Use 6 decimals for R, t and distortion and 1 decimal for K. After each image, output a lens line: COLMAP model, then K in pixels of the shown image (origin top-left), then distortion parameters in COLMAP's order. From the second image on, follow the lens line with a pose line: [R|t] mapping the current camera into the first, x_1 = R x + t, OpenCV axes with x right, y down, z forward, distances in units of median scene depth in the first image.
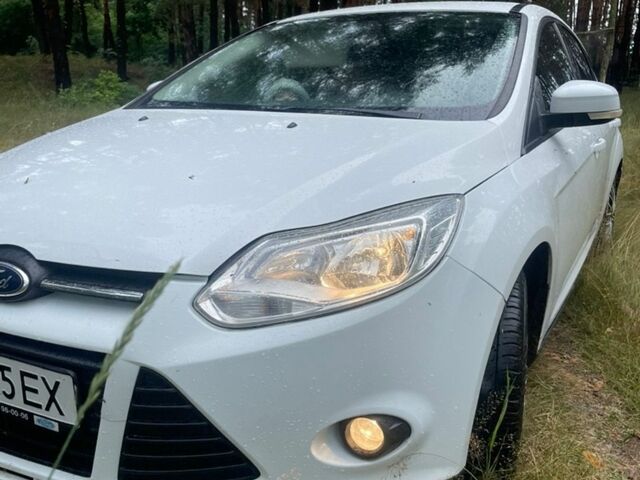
lens RADIAL K [[631.7, 0, 320.0], [0, 631.7, 240.0], [0, 0, 1]] dist [0.008702, -0.006809]
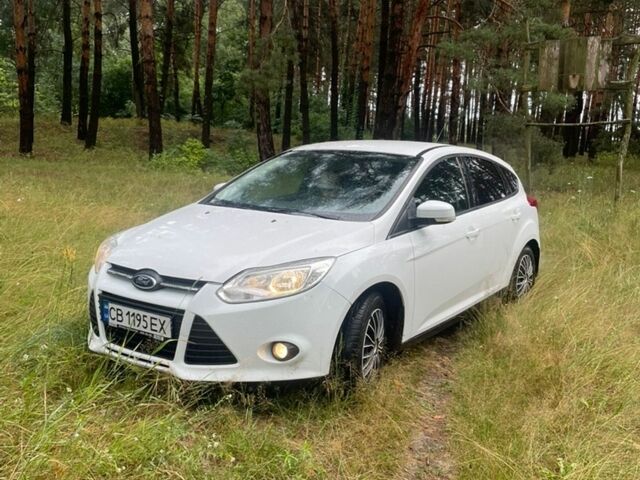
lens RADIAL K [[631.7, 0, 320.0], [0, 631.7, 240.0], [0, 0, 1]] dist [0.008702, -0.006809]
pose [[0.992569, 0.043975, -0.113456, 0.276504], [-0.053873, 0.994863, -0.085703, 0.043677], [0.109105, 0.091179, 0.989840, -0.846567]]
